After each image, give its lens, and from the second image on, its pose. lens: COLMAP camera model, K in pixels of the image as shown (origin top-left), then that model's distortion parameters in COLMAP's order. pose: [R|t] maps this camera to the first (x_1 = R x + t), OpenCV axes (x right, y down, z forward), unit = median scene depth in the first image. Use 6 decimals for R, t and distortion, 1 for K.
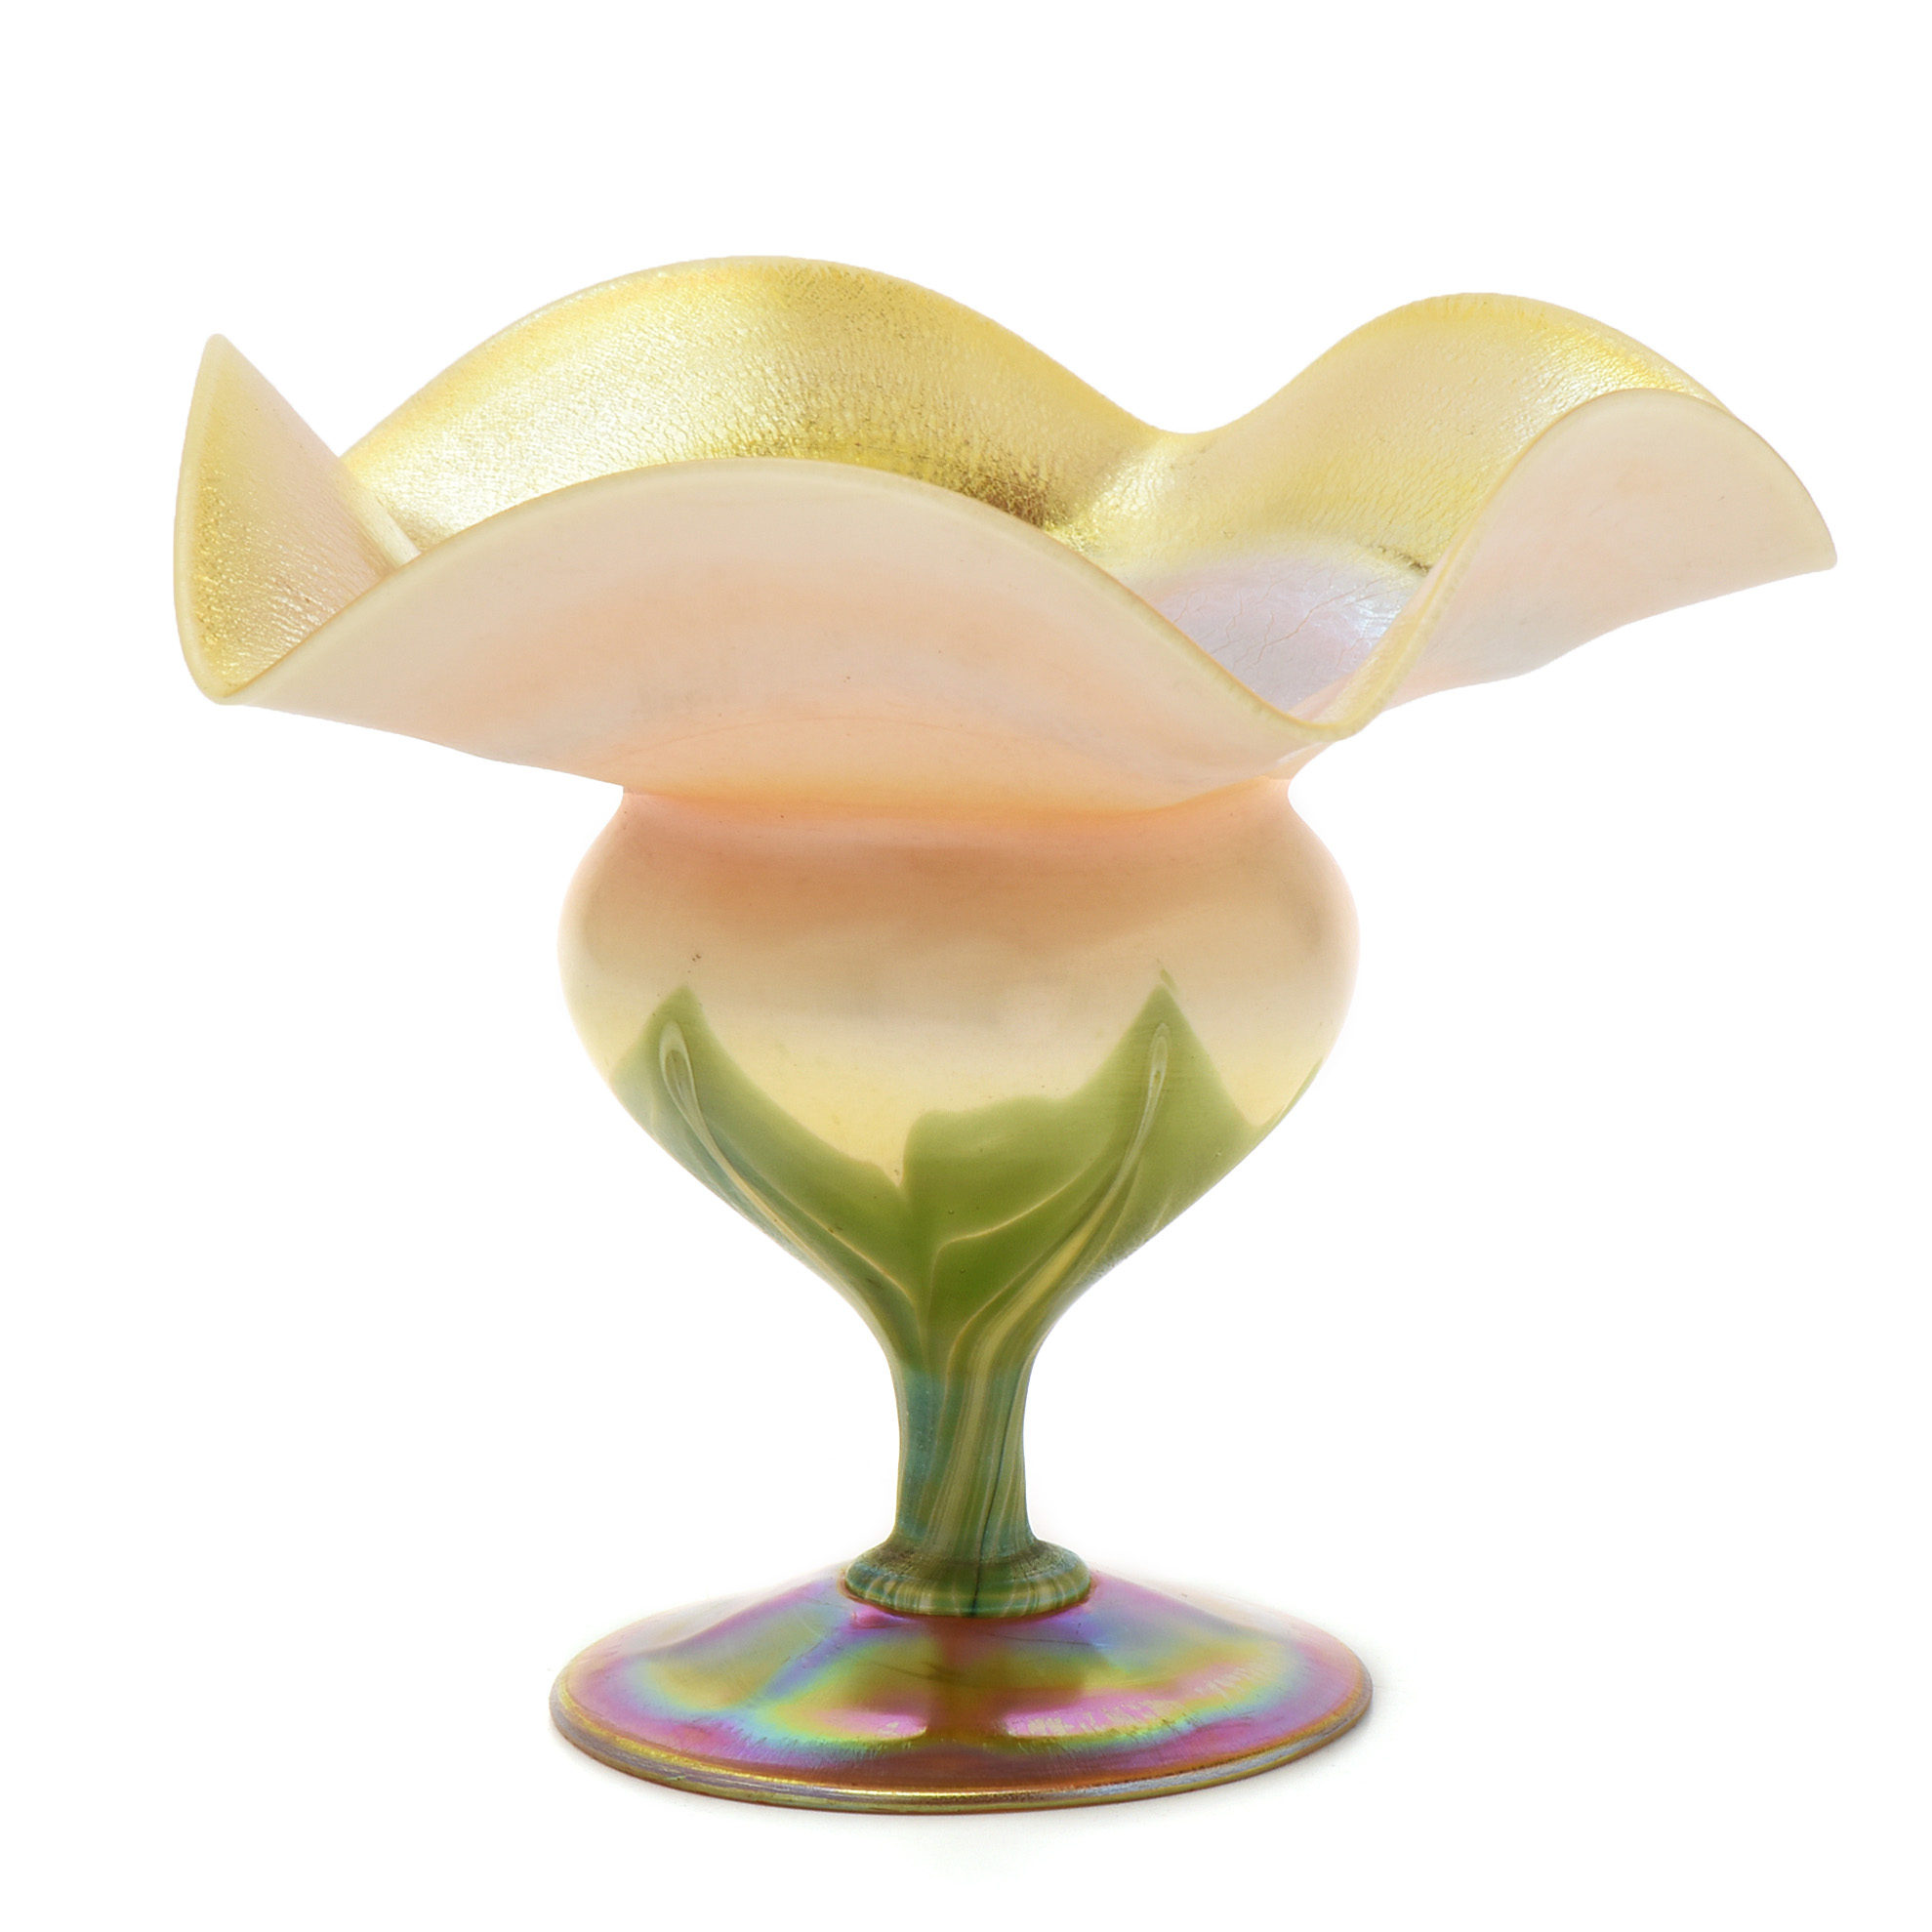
lens RADIAL K [[12856.5, 0, 966.0], [0, 12856.5, 966.0], [0, 0, 1]] dist [-0.090059, -6.866774]
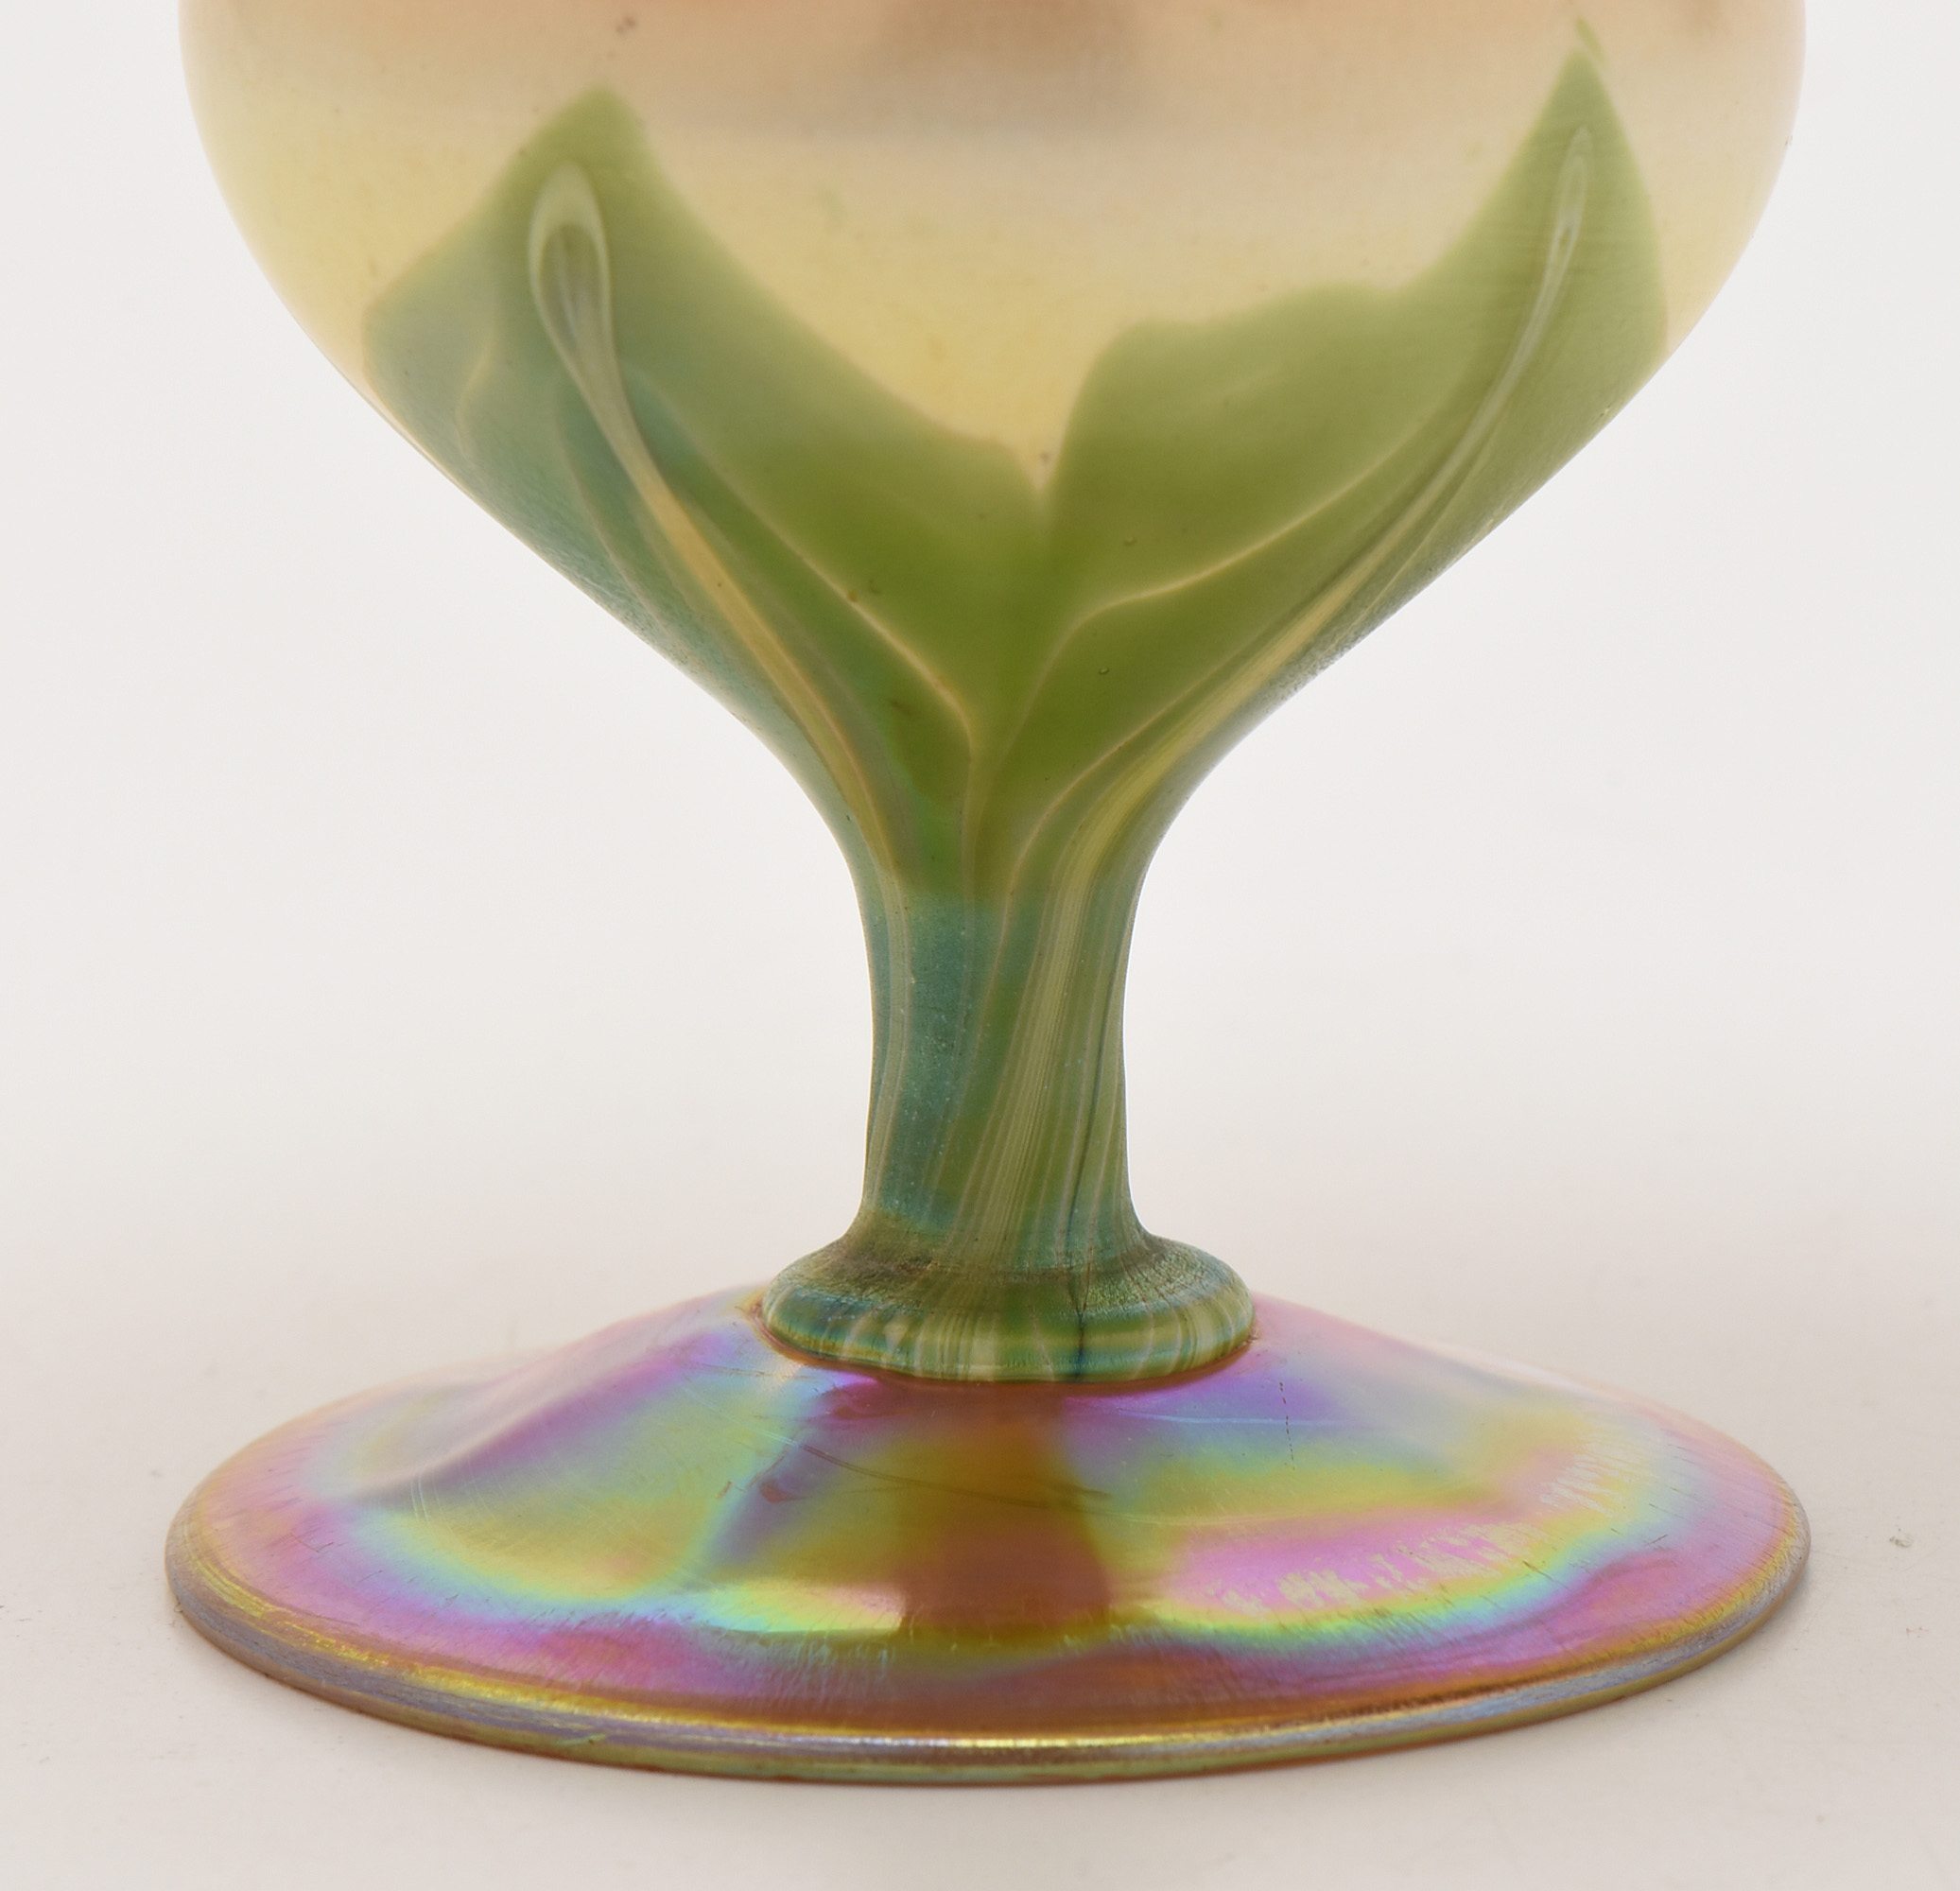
lens RADIAL K [[13096.2, 0, 980.0], [0, 13096.2, 945.5], [0, 0, 1]] dist [-0.072598, -3.514407]
pose [[0.962946, -0.046221, 0.265704, -0.136817], [0.045554, 0.998924, 0.008673, 0.029393], [-0.265819, 0.003752, 0.964016, 0.515691]]
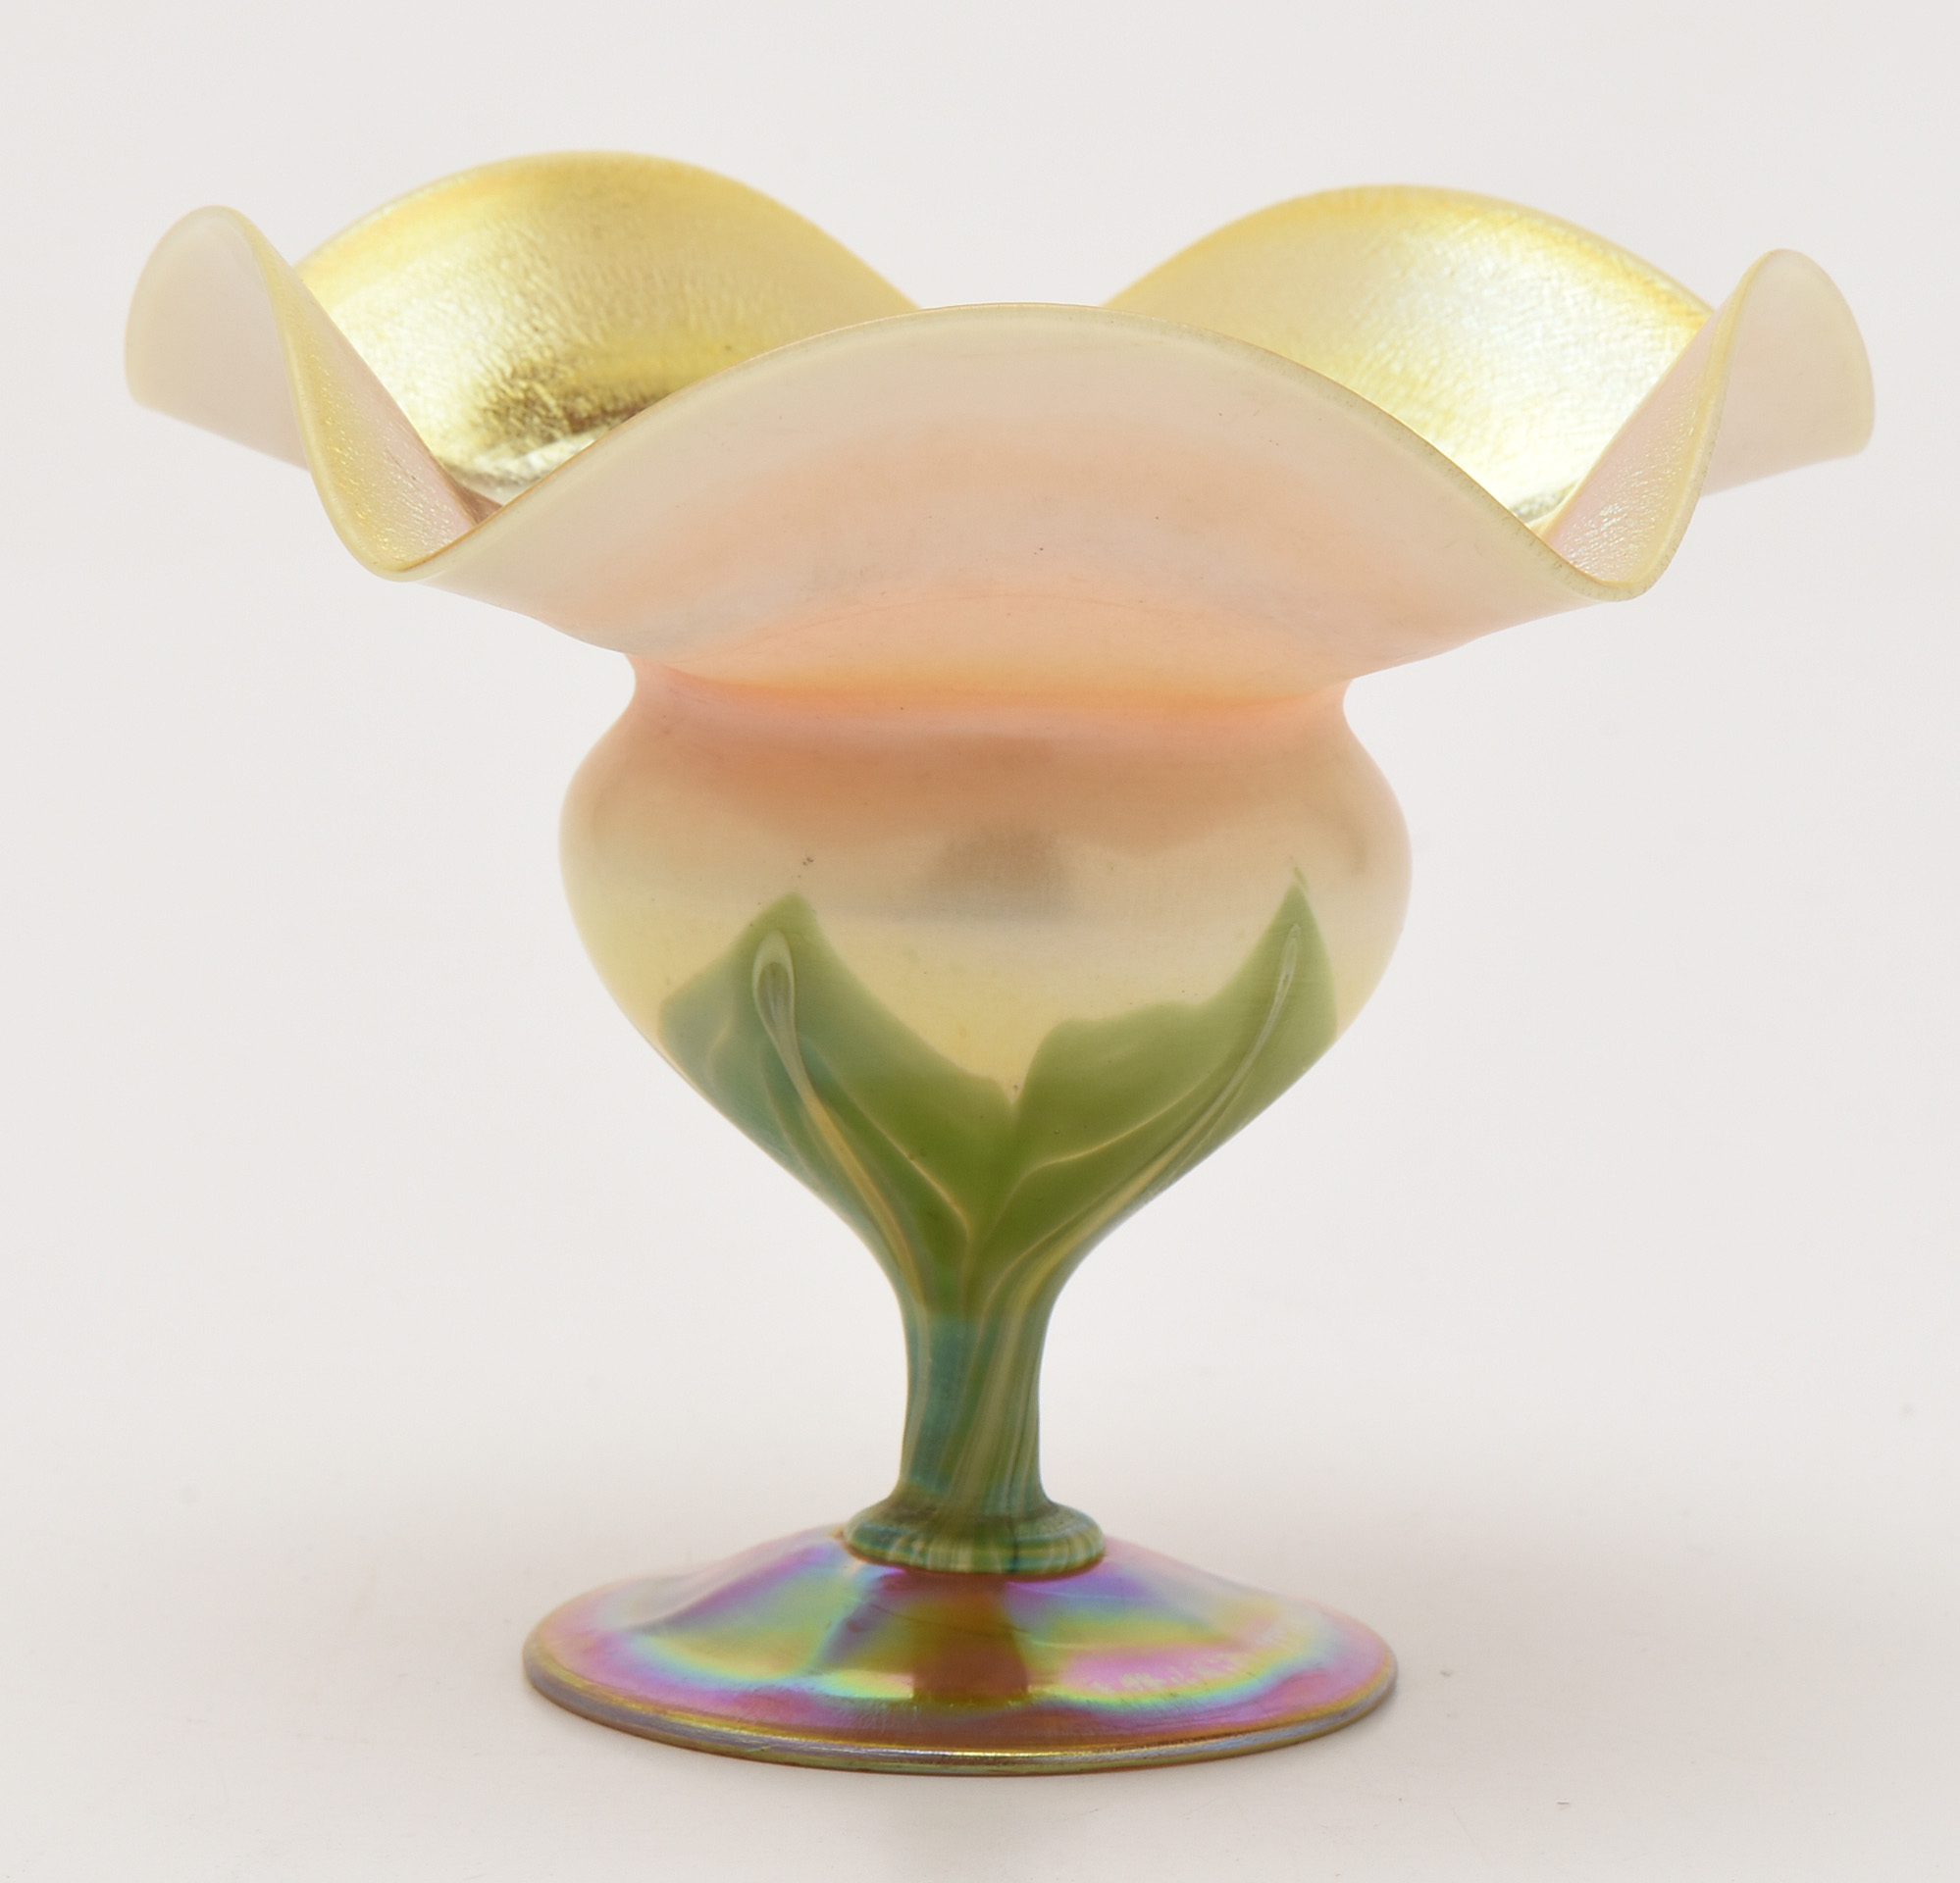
lens RADIAL K [[13094.4, 0, 980.0], [0, 13094.4, 941.5], [0, 0, 1]] dist [-0.072598, -3.514407]
pose [[0.954651, -0.012573, 0.297463, -0.286242], [0.023695, 0.999147, -0.033813, 0.036872], [-0.296784, 0.039328, 0.954134, 0.087379]]
